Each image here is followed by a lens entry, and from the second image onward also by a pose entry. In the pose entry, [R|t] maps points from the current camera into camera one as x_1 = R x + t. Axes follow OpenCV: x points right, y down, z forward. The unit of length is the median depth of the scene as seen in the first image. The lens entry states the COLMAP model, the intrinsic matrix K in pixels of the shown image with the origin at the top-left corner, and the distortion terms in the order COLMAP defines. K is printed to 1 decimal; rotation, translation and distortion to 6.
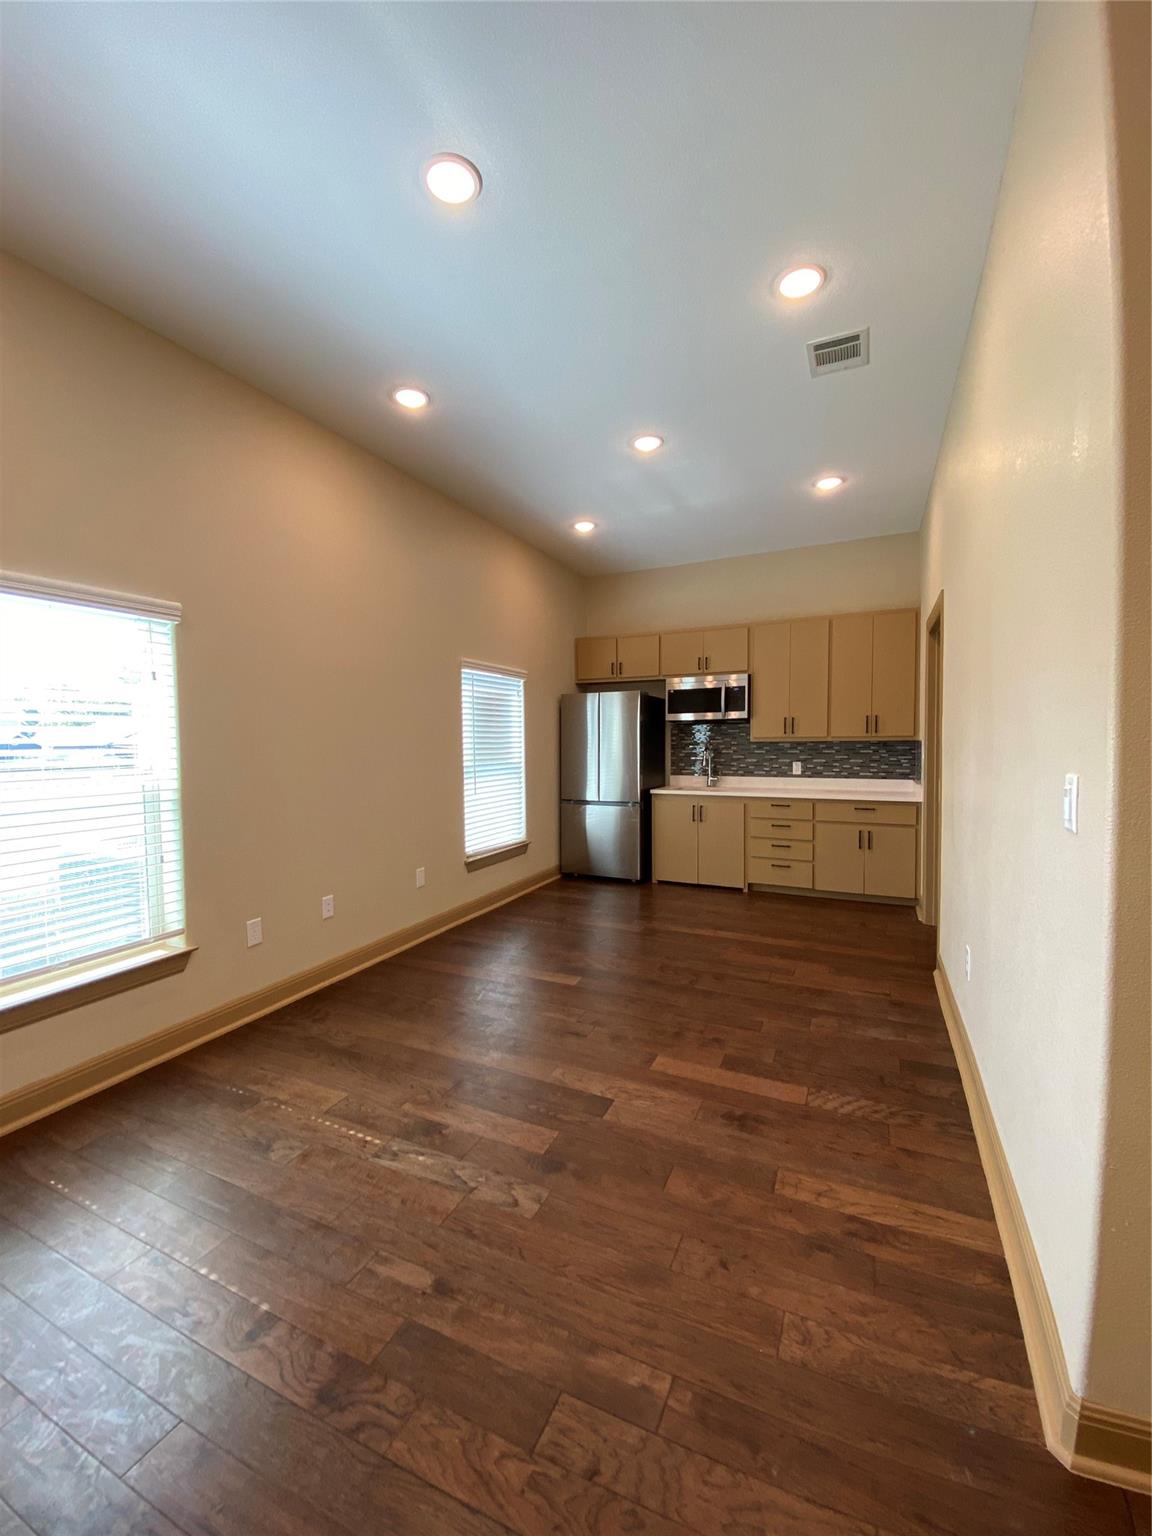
lens RADIAL K [[627.5, 0, 579.0], [0, 627.5, 766.9], [0, 0, 1]] dist [-0.006740, -0.011113]
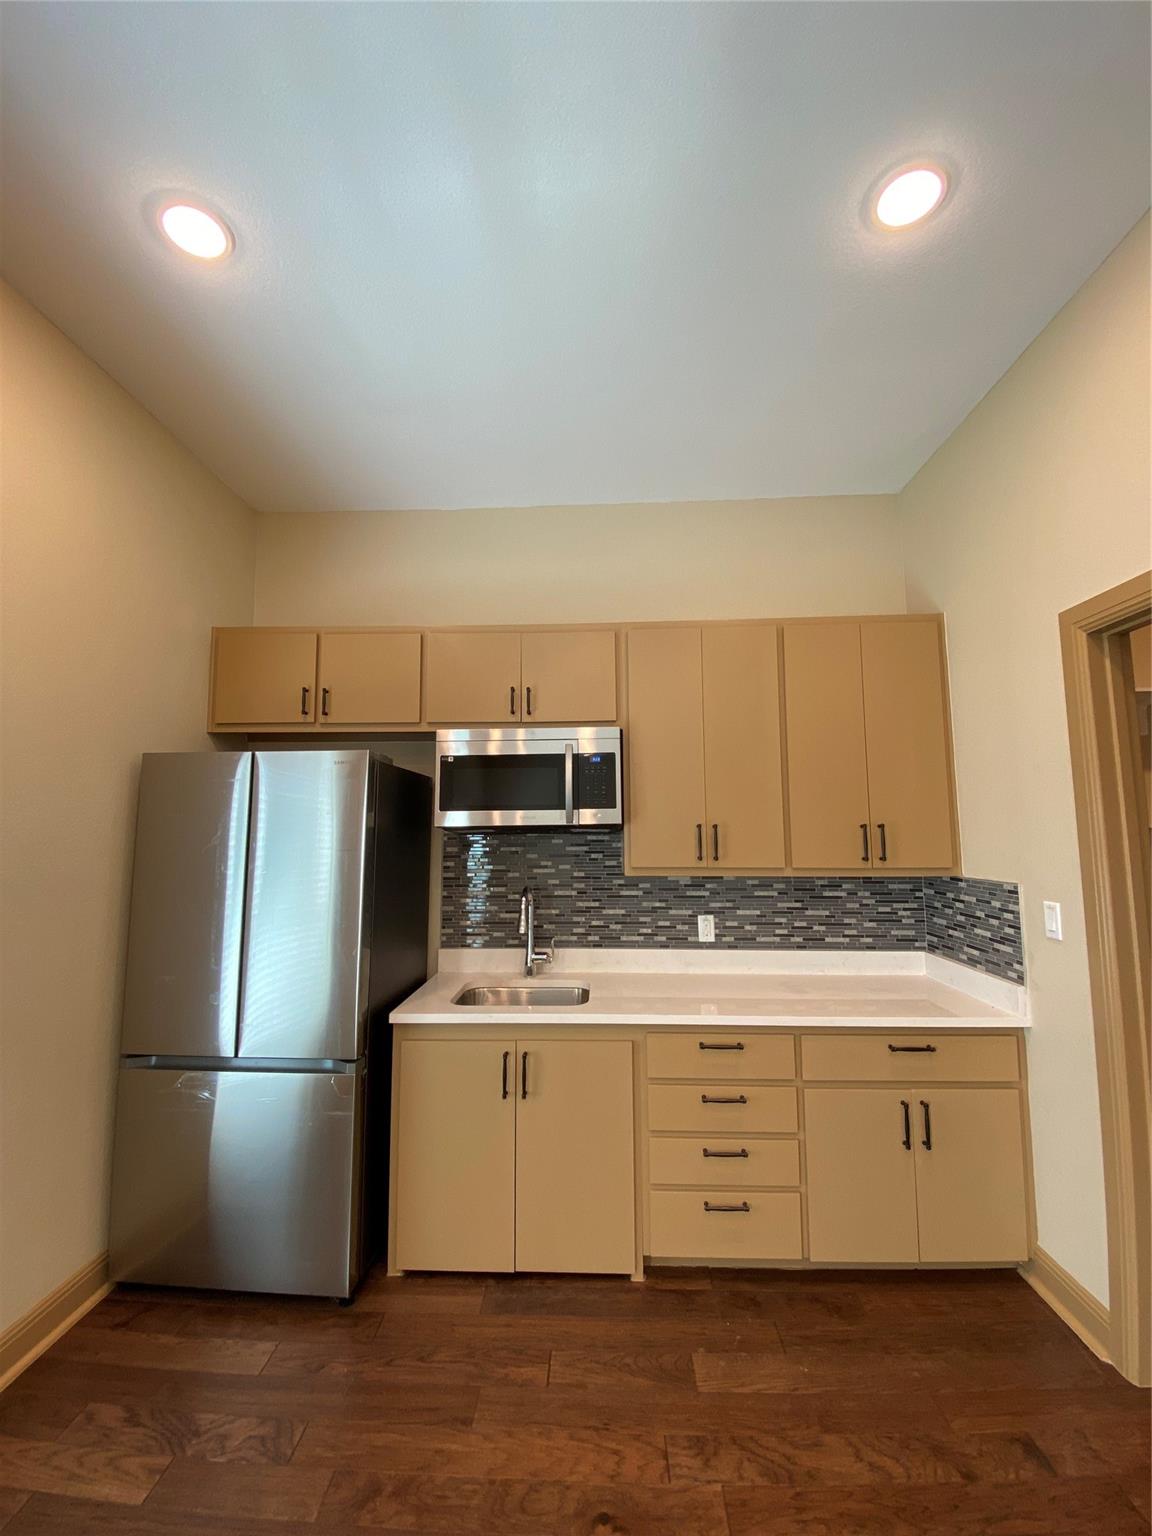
lens RADIAL K [[627.5, 0, 573.6], [0, 627.5, 761.7], [0, 0, 1]] dist [-0.006740, -0.011113]
pose [[0.922070, 0.044989, 0.384400, 0.064748], [0.008036, 0.990781, -0.135234, -0.061874], [-0.386941, 0.127784, 0.913208, 0.596230]]
